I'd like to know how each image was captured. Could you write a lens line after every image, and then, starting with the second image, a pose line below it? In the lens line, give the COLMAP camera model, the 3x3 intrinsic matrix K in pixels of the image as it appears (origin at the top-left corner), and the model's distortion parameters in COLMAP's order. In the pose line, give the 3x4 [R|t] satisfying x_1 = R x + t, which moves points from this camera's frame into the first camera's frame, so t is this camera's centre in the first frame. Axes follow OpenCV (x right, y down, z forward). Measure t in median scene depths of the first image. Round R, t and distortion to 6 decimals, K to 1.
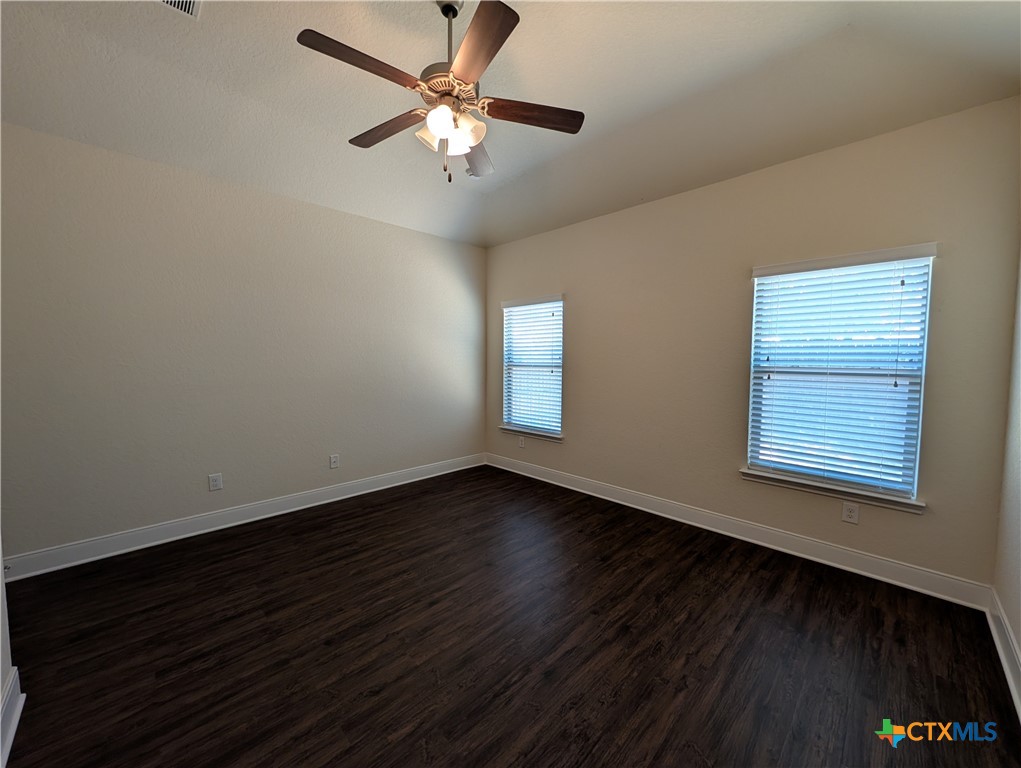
lens RADIAL K [[392.9, 0, 507.7], [0, 392.9, 380.9], [0, 0, 1]] dist [0.000394, 0.000355]
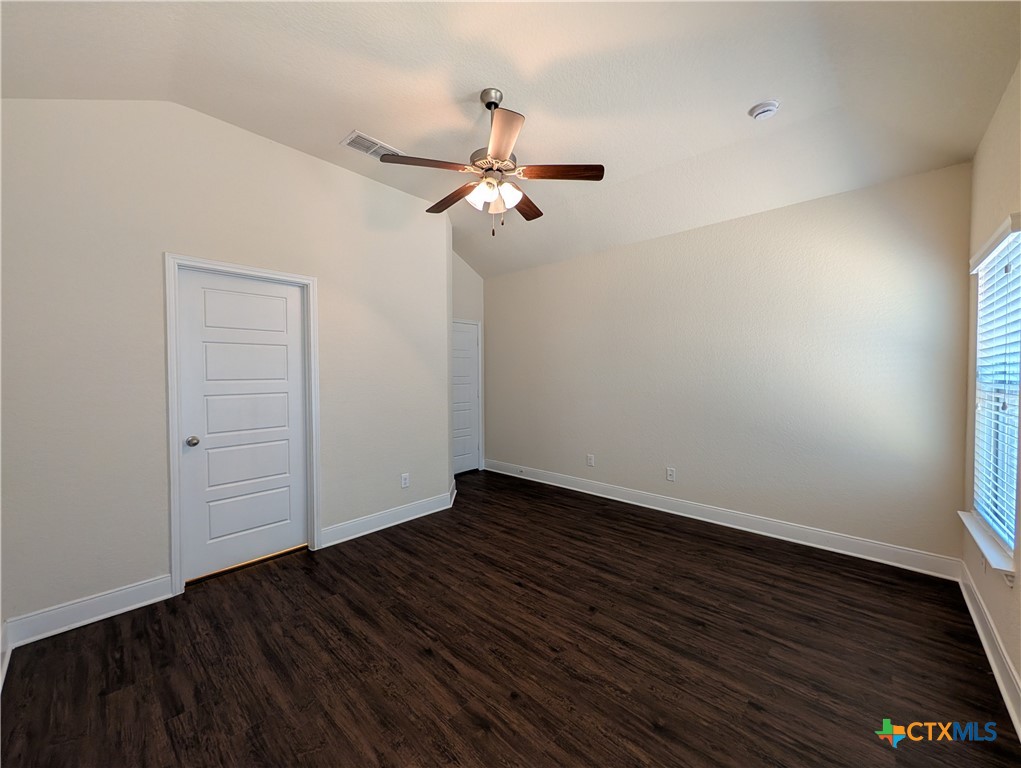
lens RADIAL K [[392.9, 0, 516.7], [0, 392.9, 379.9], [0, 0, 1]] dist [0.000394, 0.000355]
pose [[0.050945, 0.011809, -0.998632, 0.991495], [-0.054485, 0.998474, 0.009027, -0.054221], [0.997214, 0.053951, 0.051511, 0.916240]]
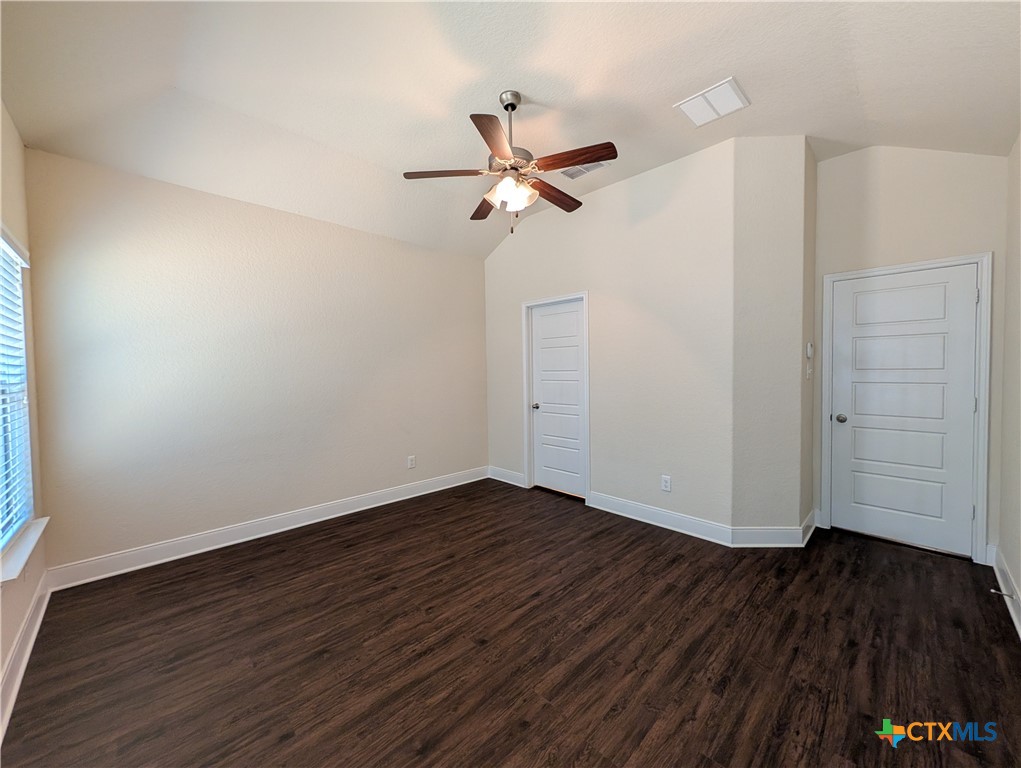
lens RADIAL K [[392.9, 0, 506.1], [0, 392.9, 380.4], [0, 0, 1]] dist [0.000394, 0.000355]
pose [[-0.999871, 0.004373, 0.015463, -0.128280], [0.005696, 0.996229, 0.086575, -0.118780], [-0.015026, 0.086652, -0.996125, 2.067444]]
